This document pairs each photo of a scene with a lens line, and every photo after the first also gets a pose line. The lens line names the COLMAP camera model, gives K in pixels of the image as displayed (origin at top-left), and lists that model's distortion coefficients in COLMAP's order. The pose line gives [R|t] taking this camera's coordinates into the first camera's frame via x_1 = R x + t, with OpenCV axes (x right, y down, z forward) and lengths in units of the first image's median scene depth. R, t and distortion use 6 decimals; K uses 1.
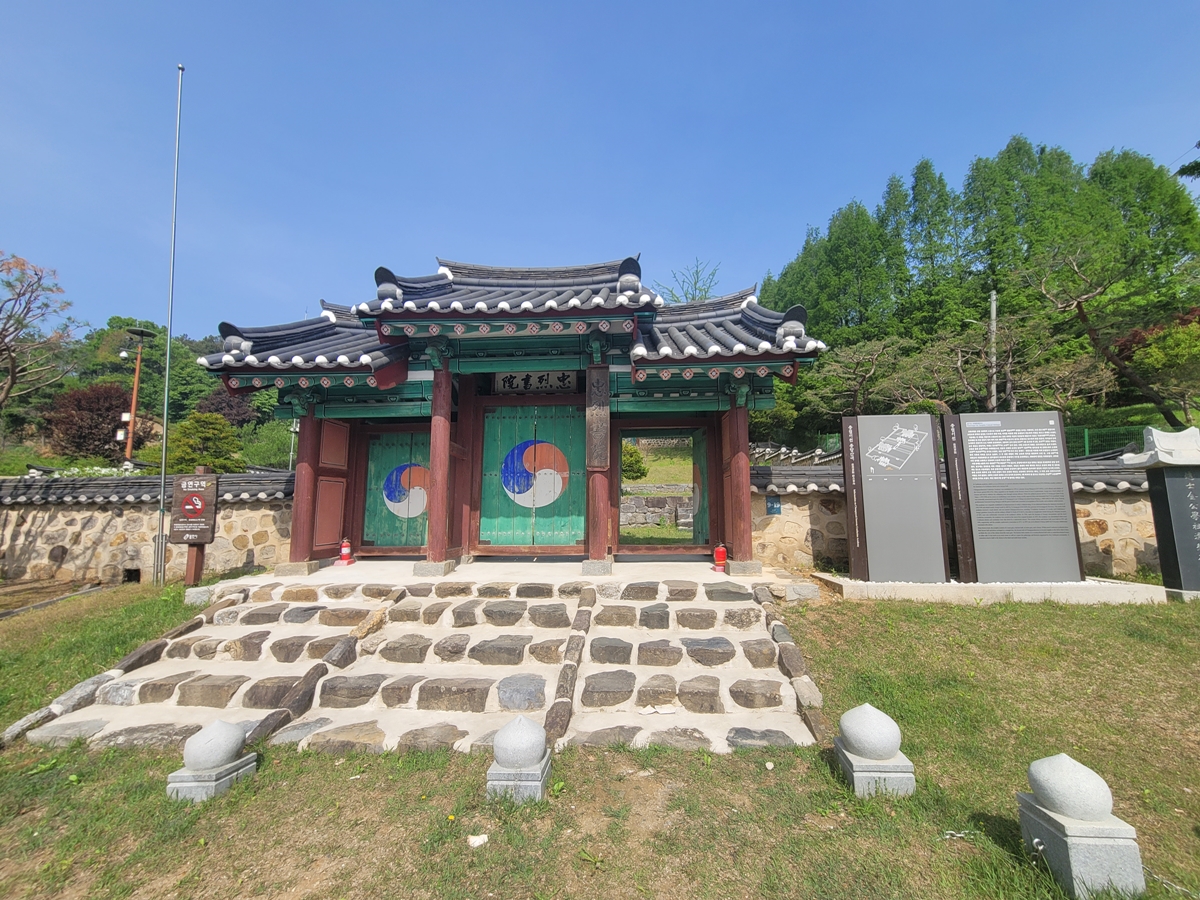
lens RADIAL K [[493.5, 0, 600.0], [0, 493.5, 450.0], [0, 0, 1]] dist [-0.001360, -0.000656]
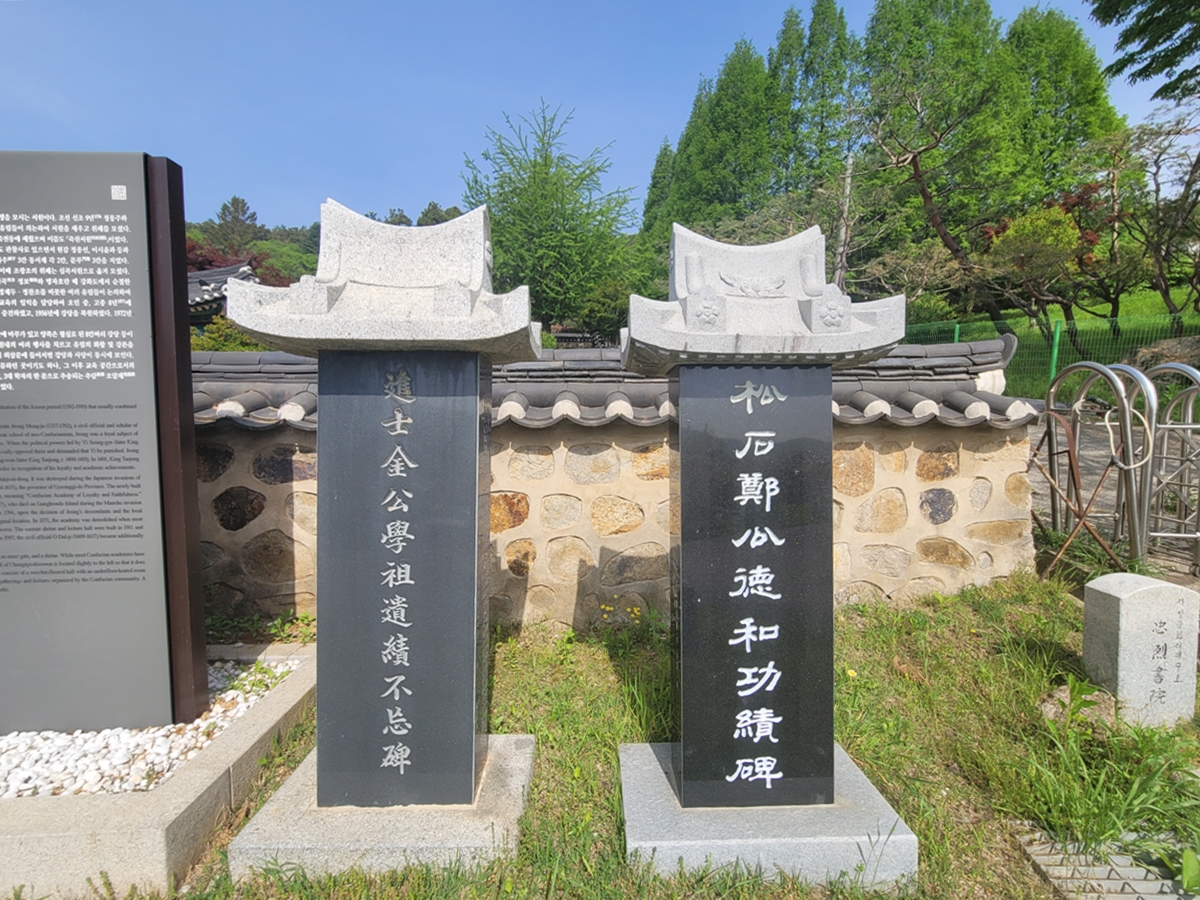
lens RADIAL K [[517.9, 0, 600.0], [0, 517.9, 450.0], [0, 0, 1]] dist [-0.002684, -0.000203]
pose [[0.990350, -0.002155, 0.138574, 1.029940], [-0.023112, 0.983309, 0.180470, 0.026036], [-0.136650, -0.181931, 0.973770, 0.575306]]
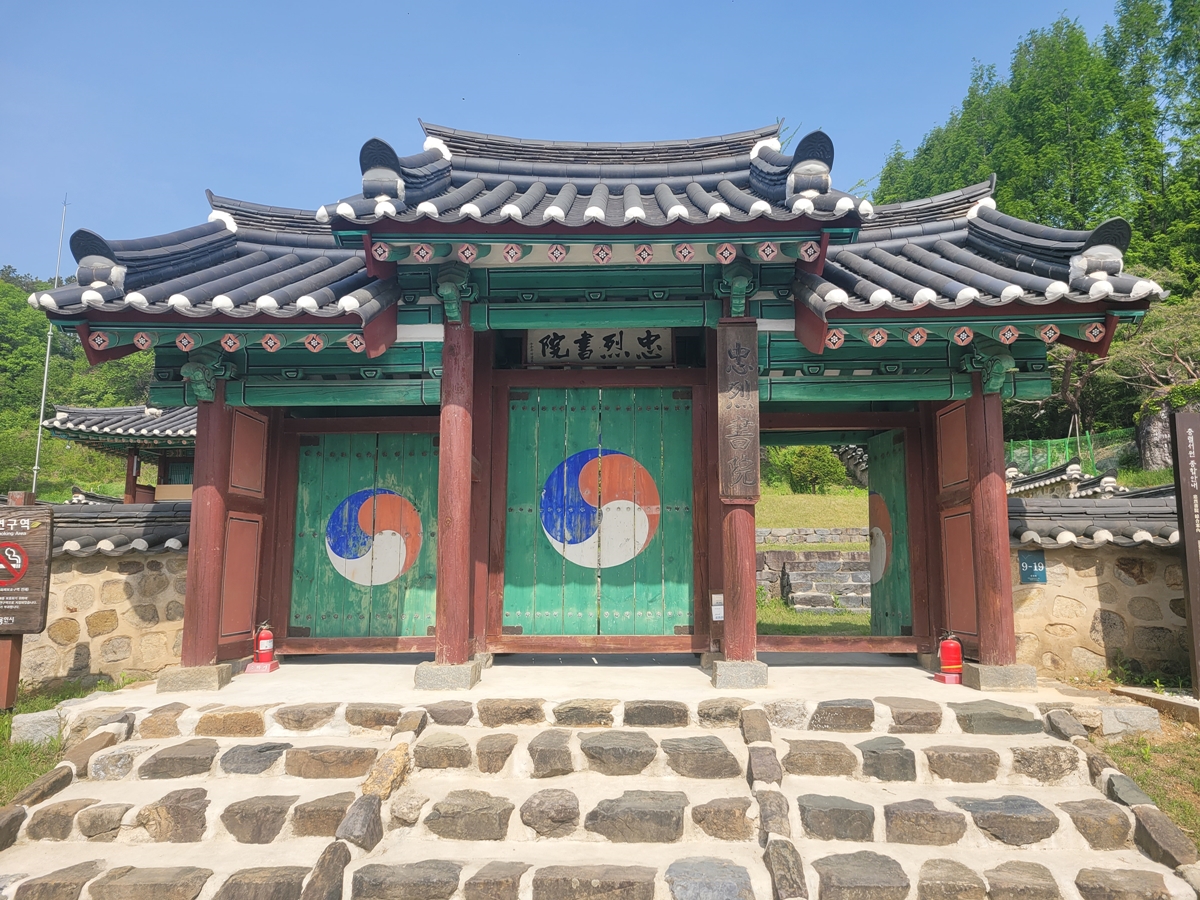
lens RADIAL K [[897.5, 0, 597.8], [0, 897.5, 461.2], [0, 0, 1]] dist [0.072395, -0.051401]
pose [[0.999505, 0.008319, 0.030330, -0.192811], [-0.008157, 0.999952, -0.005480, -0.000299], [-0.030374, 0.005229, 0.999525, -0.035082]]
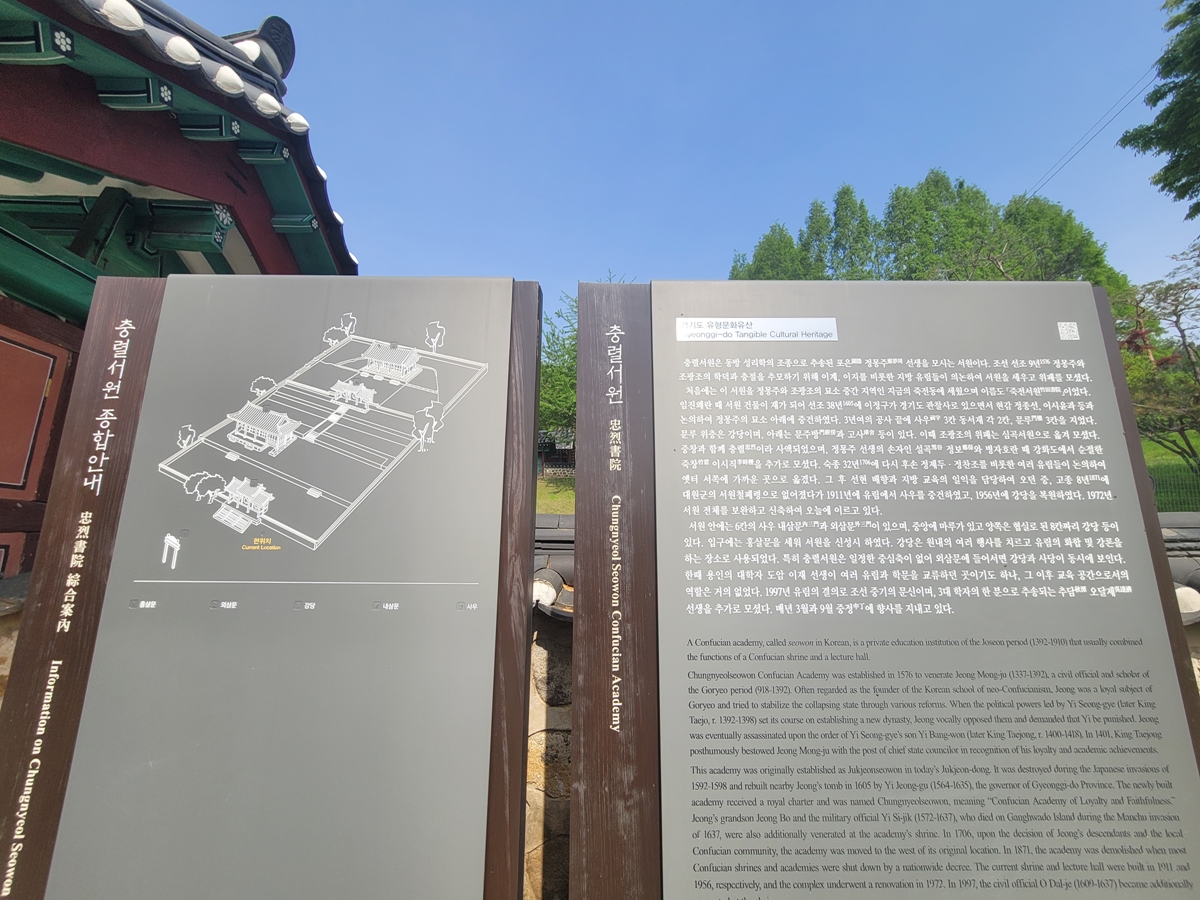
lens RADIAL K [[491.5, 0, 600.9], [0, 491.5, 448.3], [0, 0, 1]] dist [-0.000849, 0.000656]
pose [[0.995058, 0.032507, 0.093823, 0.629433], [-0.026062, 0.997268, -0.069124, 0.010232], [-0.095813, 0.066337, 0.993186, 0.730410]]
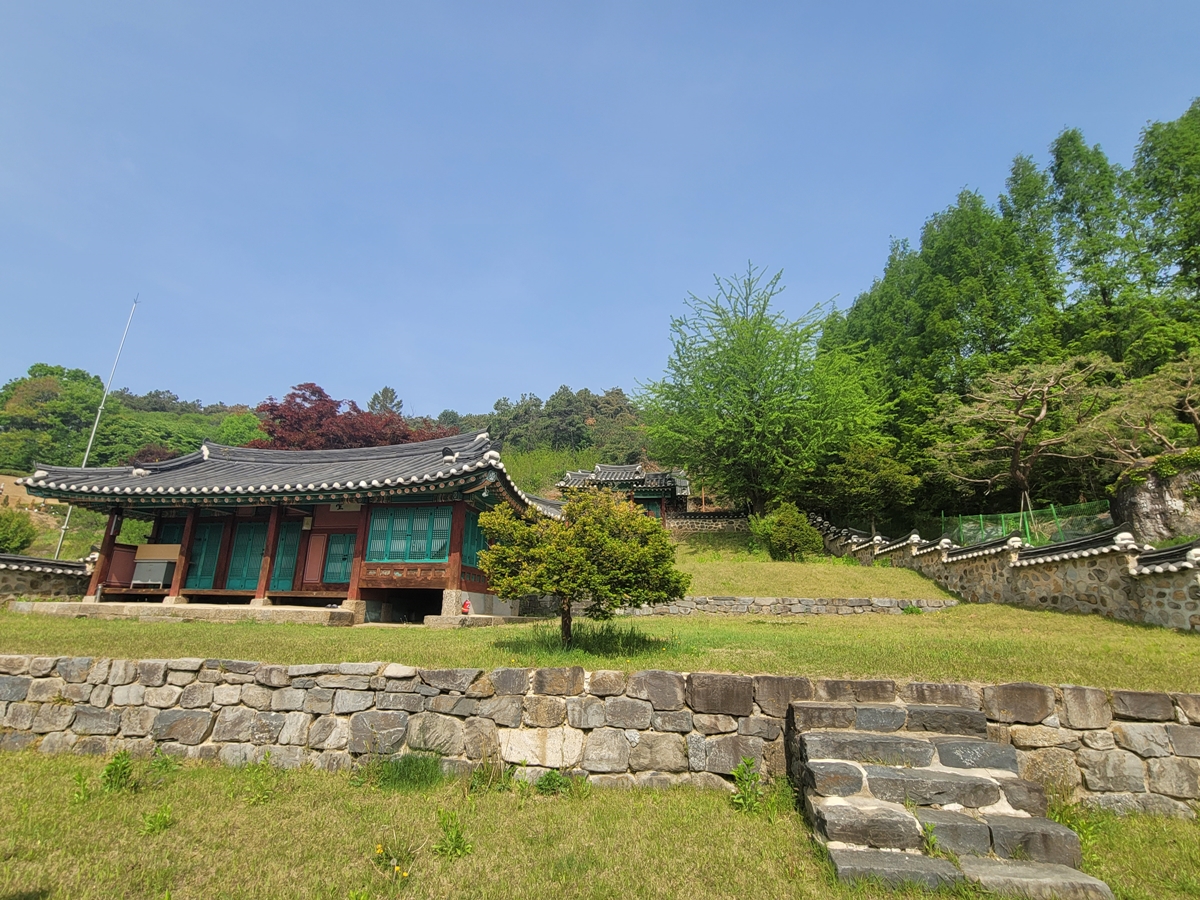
lens RADIAL K [[567.8, 0, 600.0], [0, 567.8, 450.0], [0, 0, 1]] dist [-0.002648, -0.000392]
pose [[0.999255, 0.014363, -0.035825, 0.110677], [-0.019640, 0.988244, -0.151617, 0.022569], [0.033226, 0.152208, 0.987790, 1.390843]]
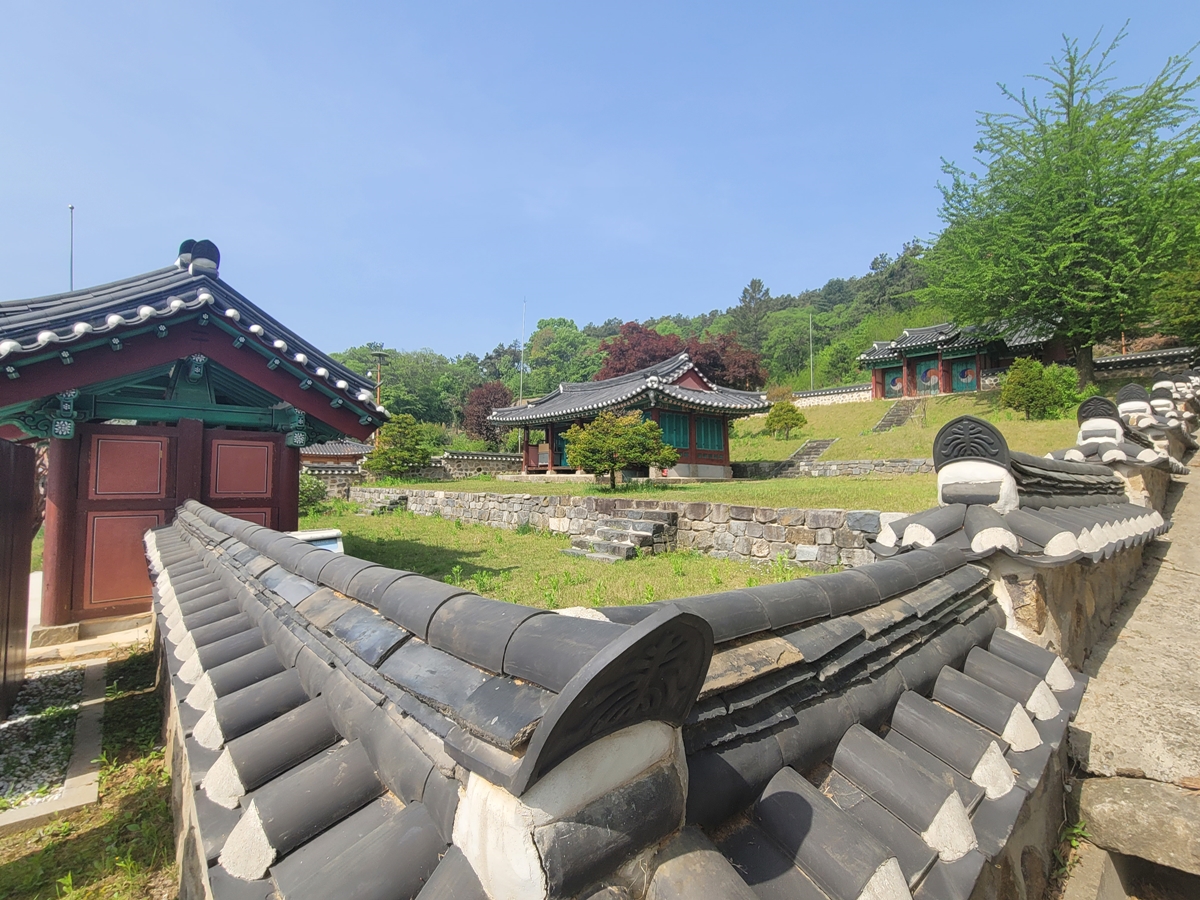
lens RADIAL K [[567.8, 0, 600.0], [0, 567.8, 450.0], [0, 0, 1]] dist [-0.002648, -0.000392]
pose [[0.709901, -0.026276, -0.703811, 1.529683], [0.083604, 0.995382, 0.047167, -0.032815], [0.699321, -0.092325, 0.708820, 0.931763]]
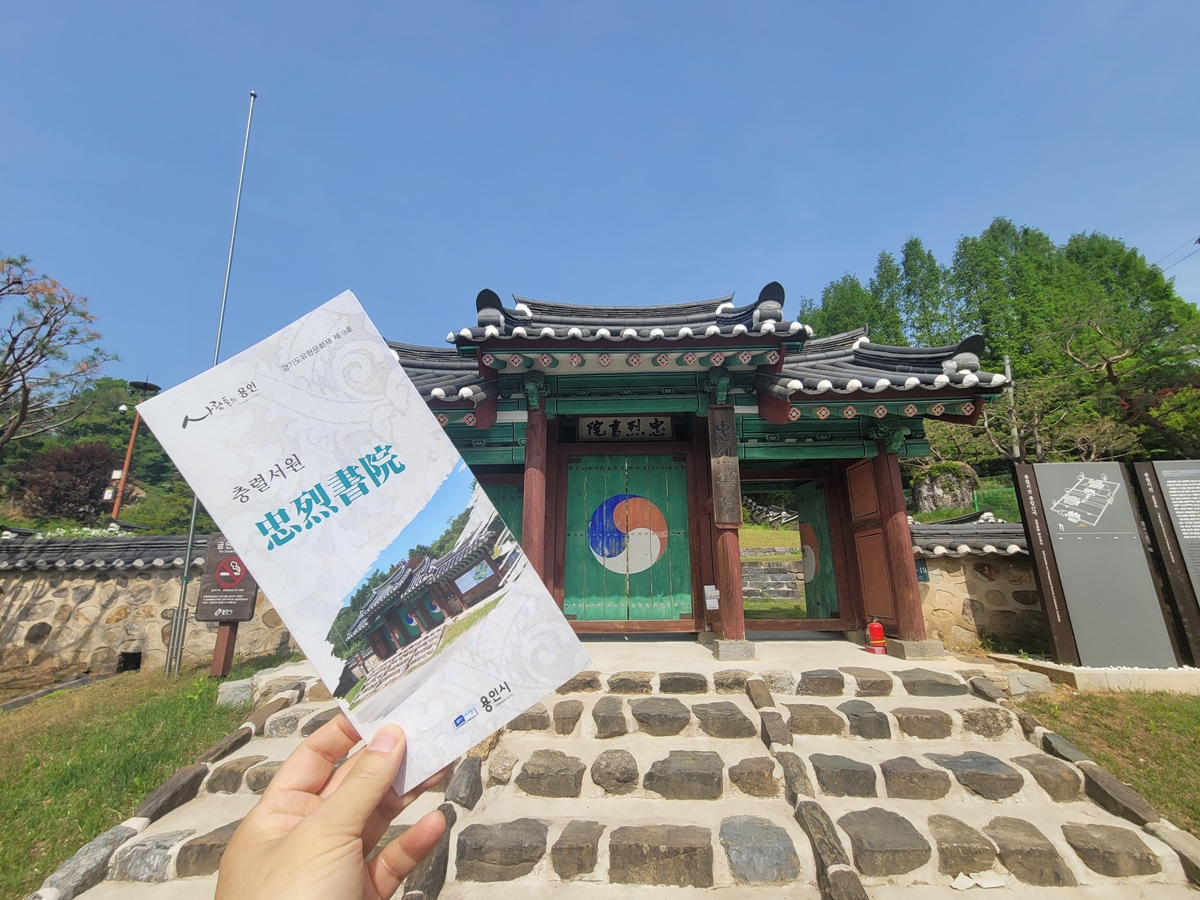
lens RADIAL K [[493.3, 0, 600.0], [0, 493.3, 450.0], [0, 0, 1]] dist [-0.001399, 0.000558]
pose [[0.999628, 0.005061, 0.026808, -0.235795], [-0.001501, 0.991357, -0.131186, 0.019479], [-0.027240, 0.131097, 0.990995, 0.154574]]
